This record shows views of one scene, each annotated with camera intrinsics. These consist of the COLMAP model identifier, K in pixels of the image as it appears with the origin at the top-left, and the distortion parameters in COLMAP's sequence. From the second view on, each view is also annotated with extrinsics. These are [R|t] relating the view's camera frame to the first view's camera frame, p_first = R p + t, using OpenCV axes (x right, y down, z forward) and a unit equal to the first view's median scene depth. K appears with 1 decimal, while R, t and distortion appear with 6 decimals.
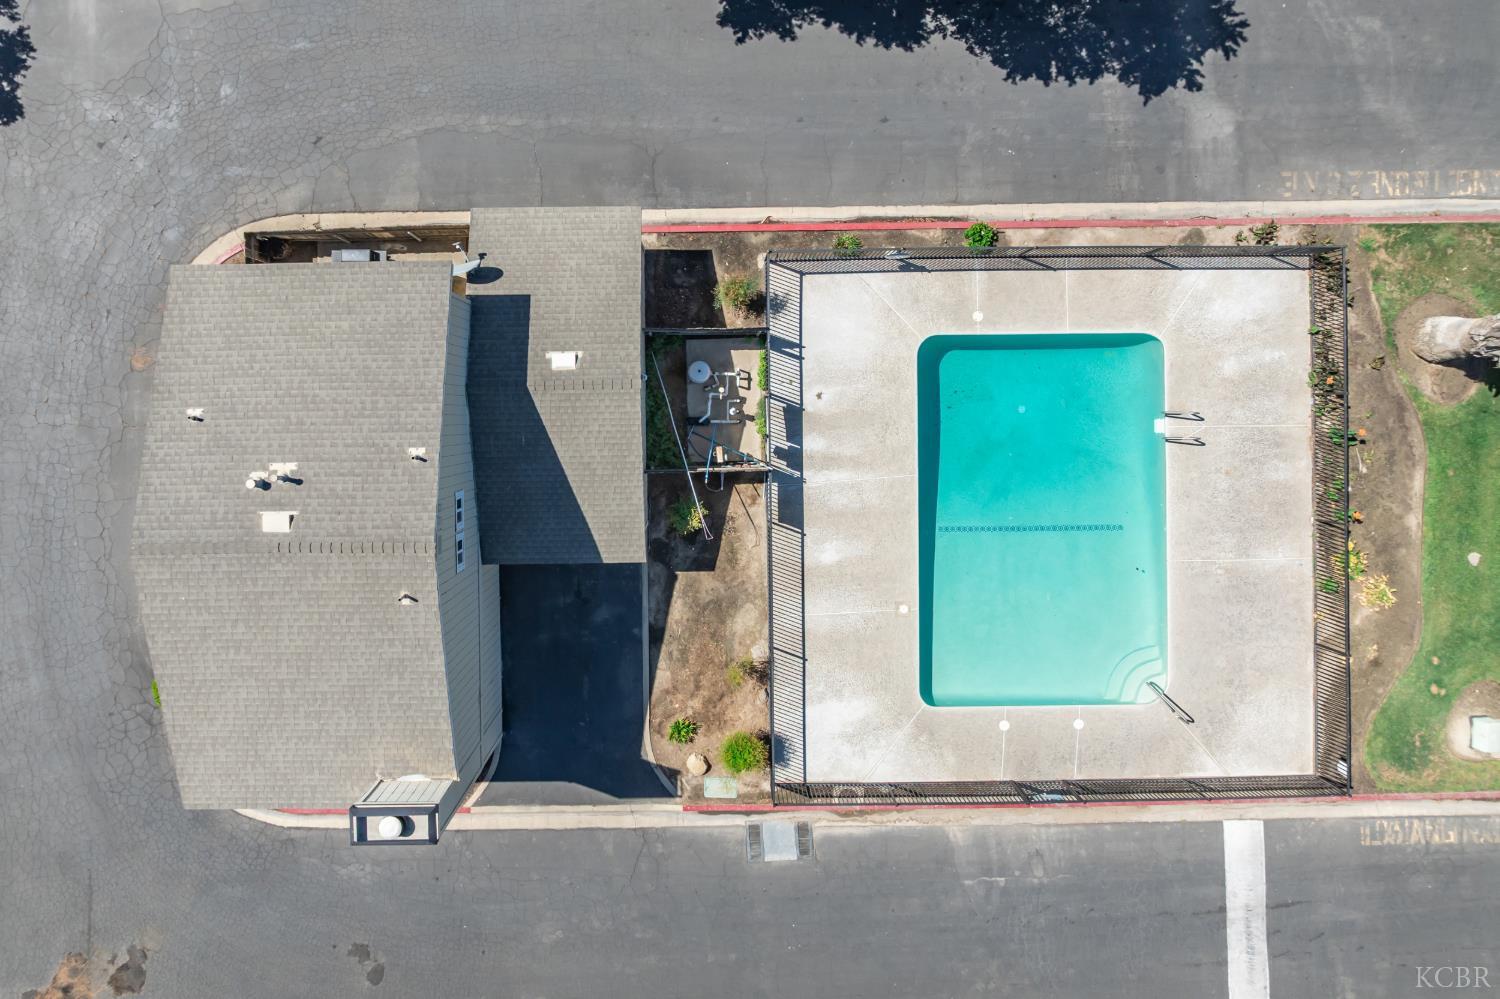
lens RADIAL K [[1059.1, 0, 711.3], [0, 1059.1, 469.2], [0, 0, 1]] dist [-0.049481, 0.019634]
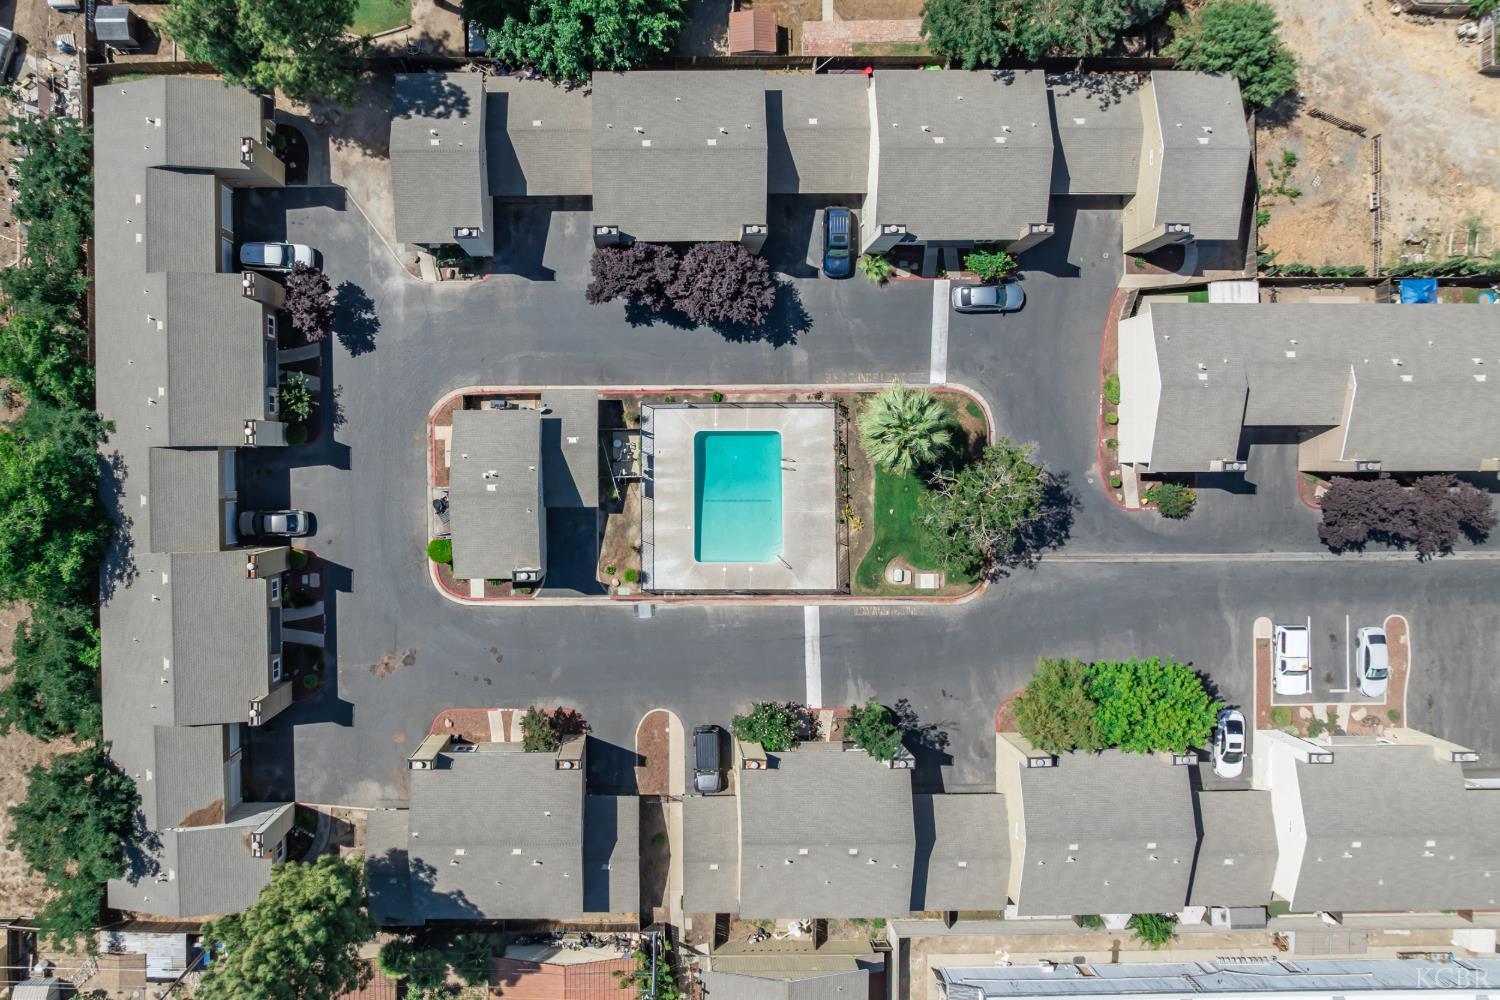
lens RADIAL K [[1059.1, 0, 669.7], [0, 1059.1, 534.3], [0, 0, 1]] dist [-0.049481, 0.019634]
pose [[0.999891, 0.008562, 0.011997, 0.096549], [-0.008738, 0.999853, 0.014729, 0.109052], [-0.011869, -0.014833, 0.999820, -1.838675]]
